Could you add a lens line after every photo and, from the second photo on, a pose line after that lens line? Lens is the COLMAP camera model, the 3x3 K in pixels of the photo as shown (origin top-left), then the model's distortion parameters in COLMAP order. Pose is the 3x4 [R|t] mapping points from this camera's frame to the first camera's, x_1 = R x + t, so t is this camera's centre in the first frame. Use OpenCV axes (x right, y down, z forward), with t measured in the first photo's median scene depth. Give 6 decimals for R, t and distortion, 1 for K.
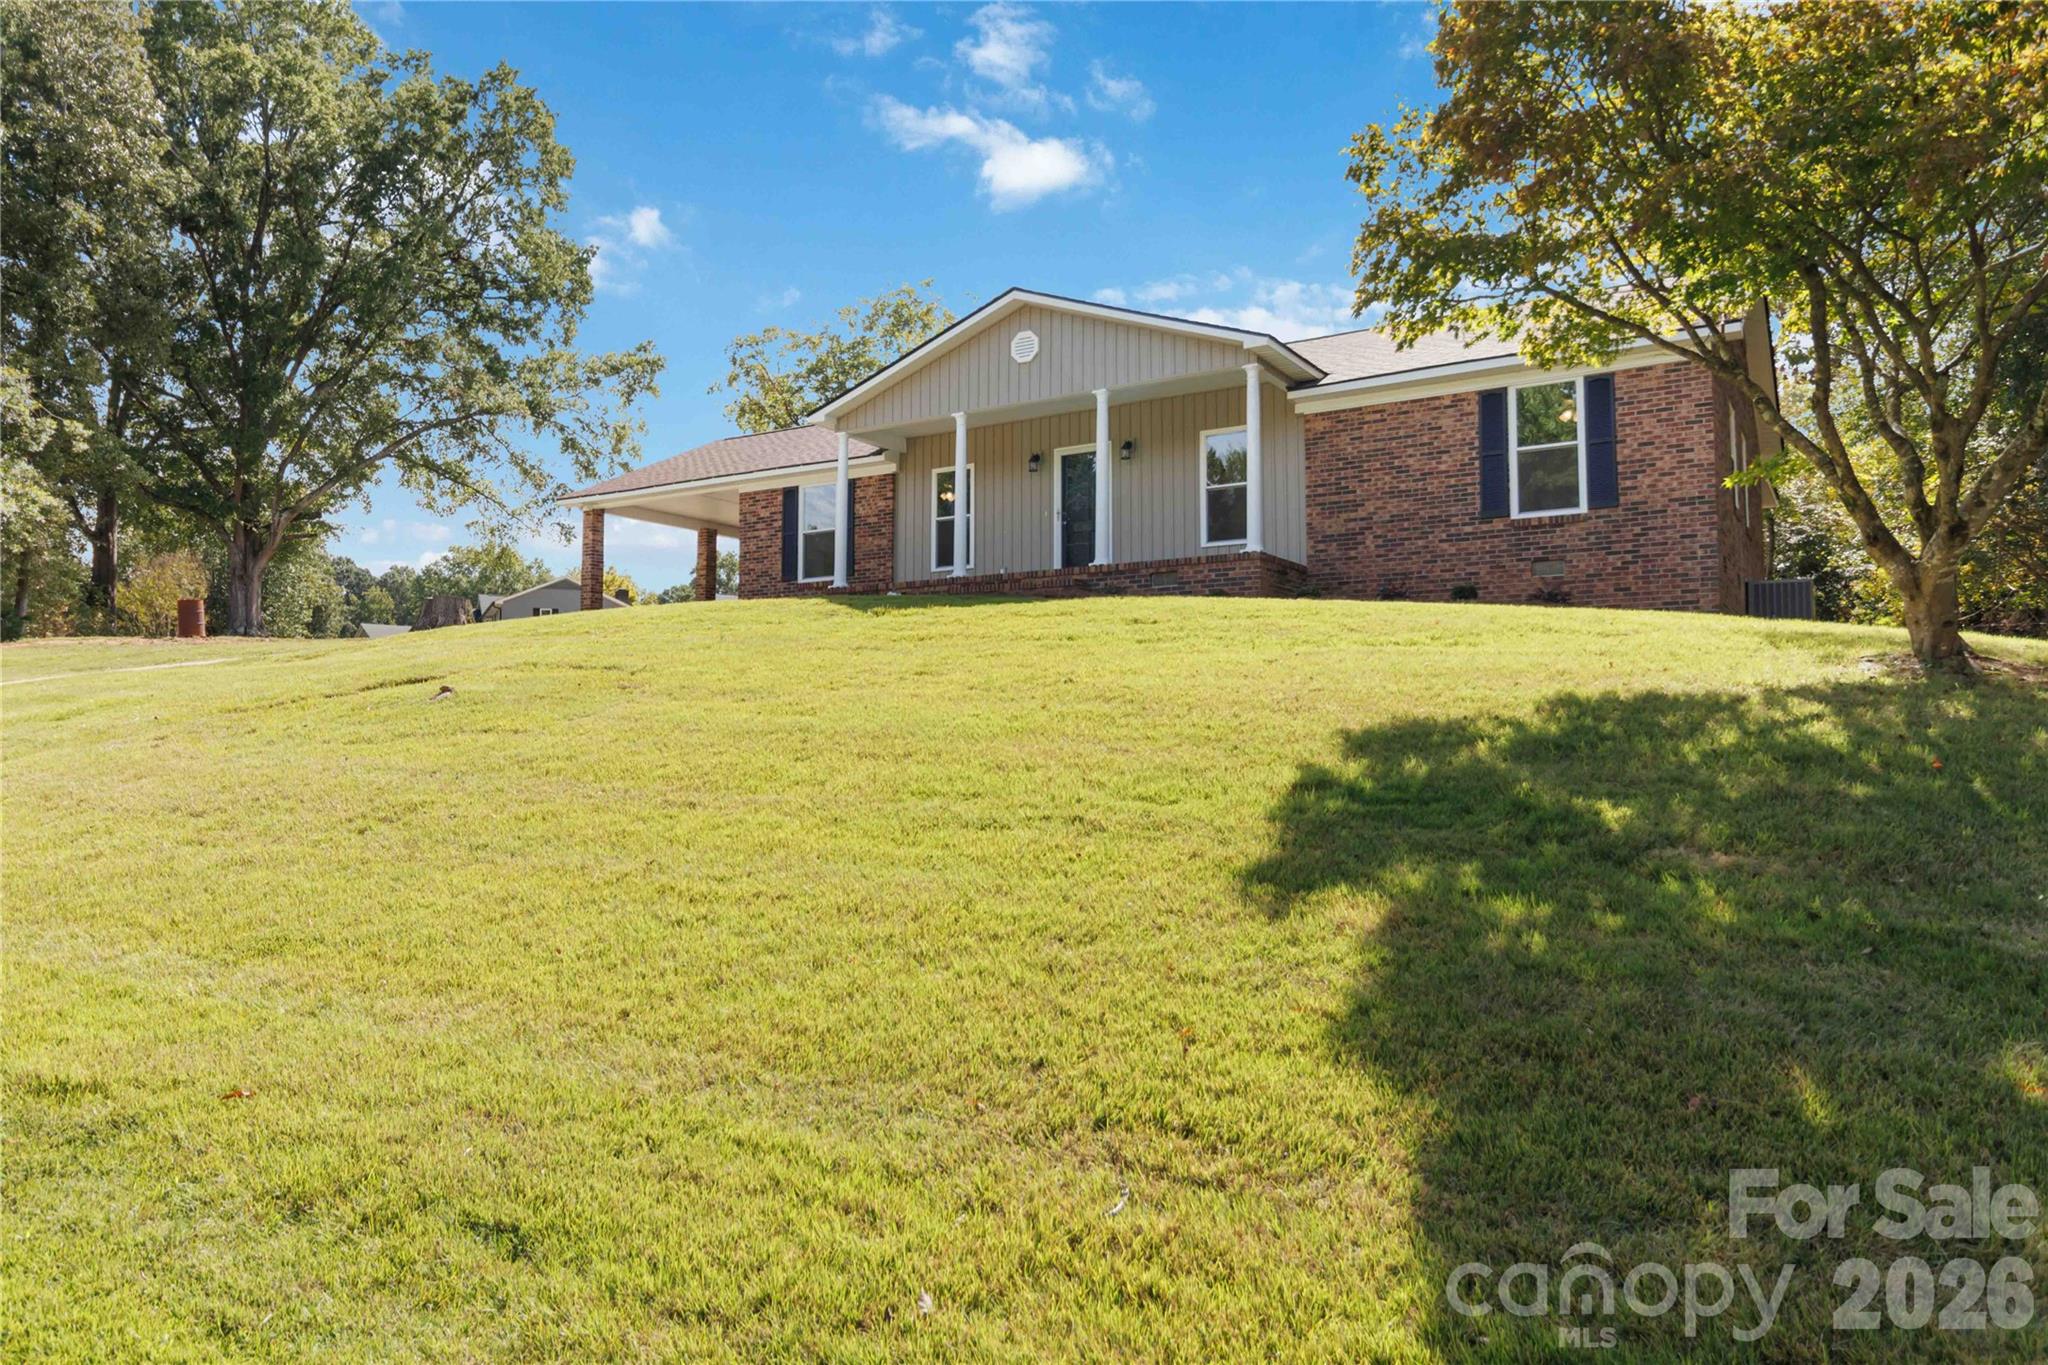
lens RADIAL K [[1374.5, 0, 1027.1], [0, 1374.5, 677.0], [0, 0, 1]] dist [-0.011174, -0.005821]
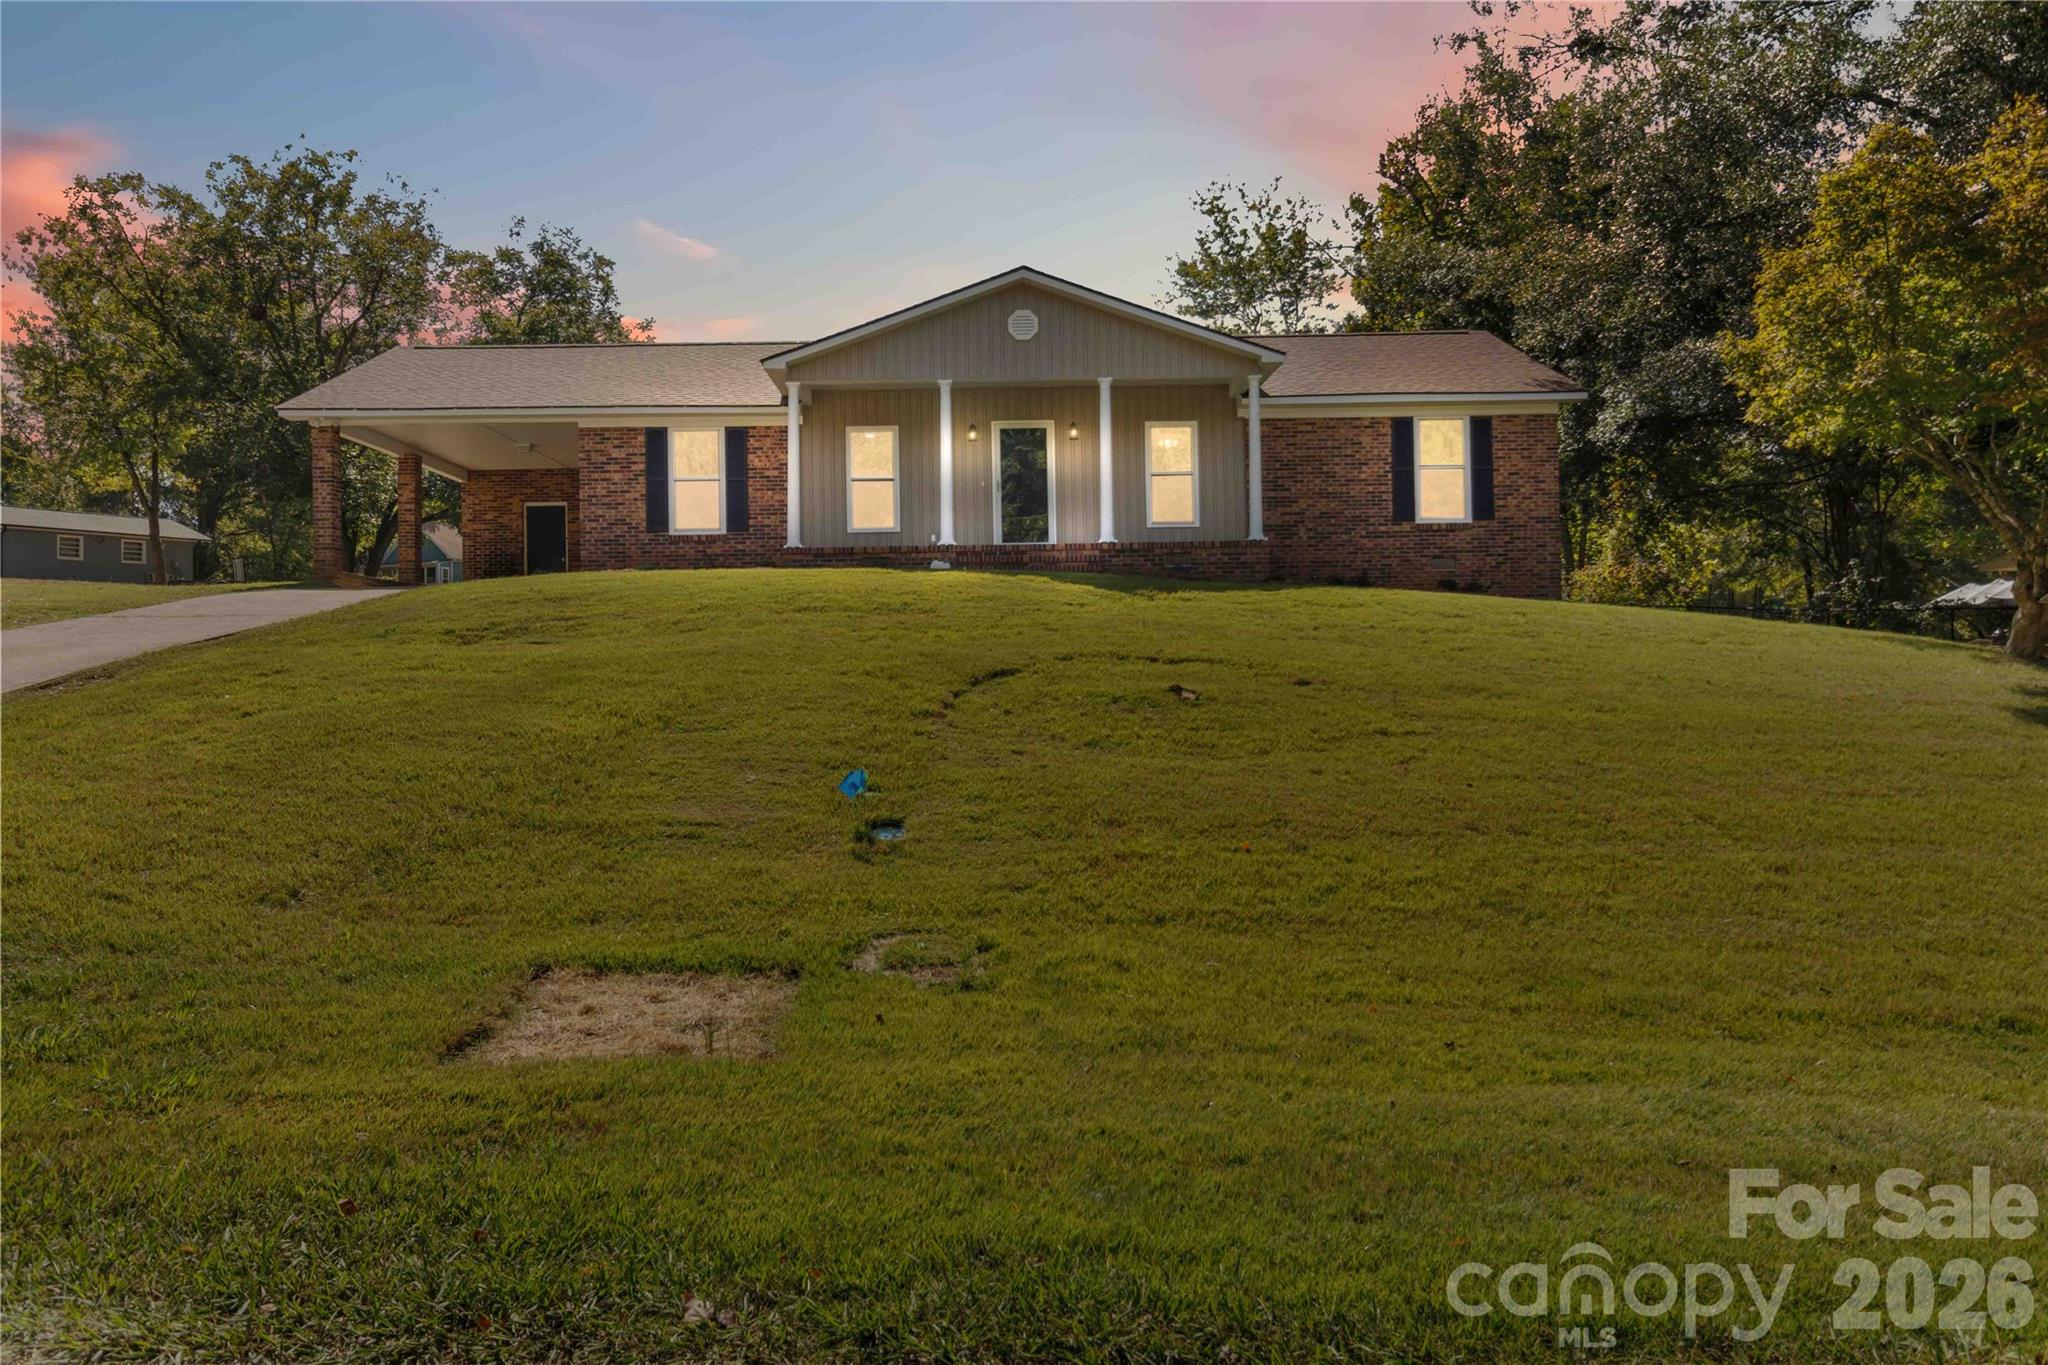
lens RADIAL K [[1374.5, 0, 1027.0], [0, 1374.5, 680.1], [0, 0, 1]] dist [-0.011174, -0.005821]
pose [[0.838730, -0.006428, 0.544509, -0.598312], [-0.016053, 0.999204, 0.036523, -0.010887], [-0.544311, -0.039374, 0.837959, 0.125785]]
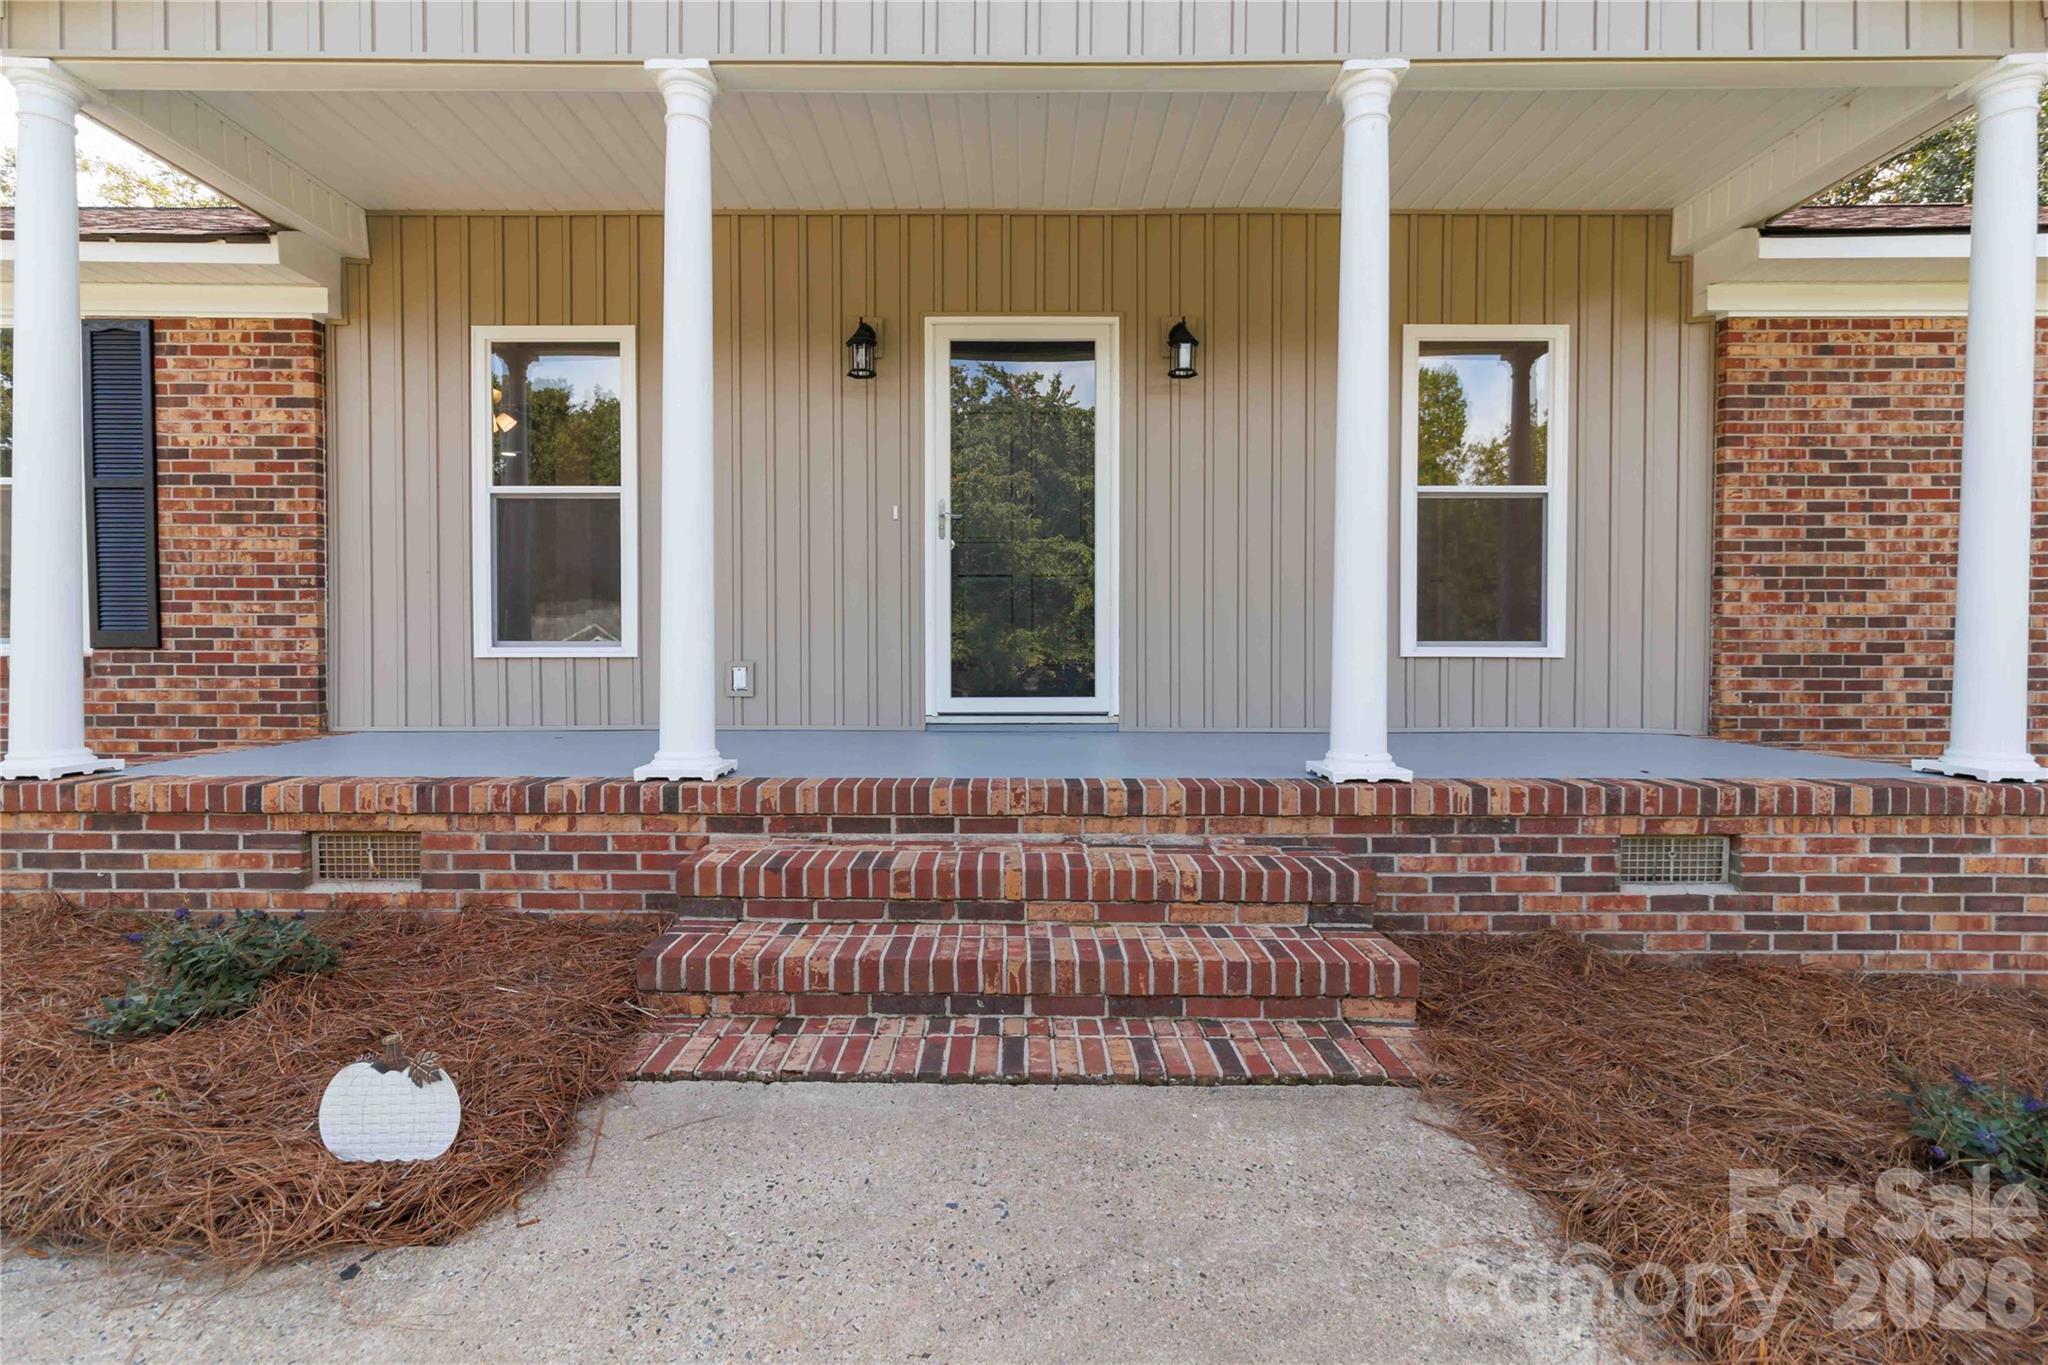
lens RADIAL K [[938.7, 0, 1012.3], [0, 938.7, 619.7], [0, 0, 1]] dist [-0.001287, 0.000855]
pose [[0.850751, -0.008238, 0.525504, -0.093392], [-0.034193, 0.996891, 0.070983, -0.125685], [-0.524455, -0.078358, 0.847825, 0.905271]]
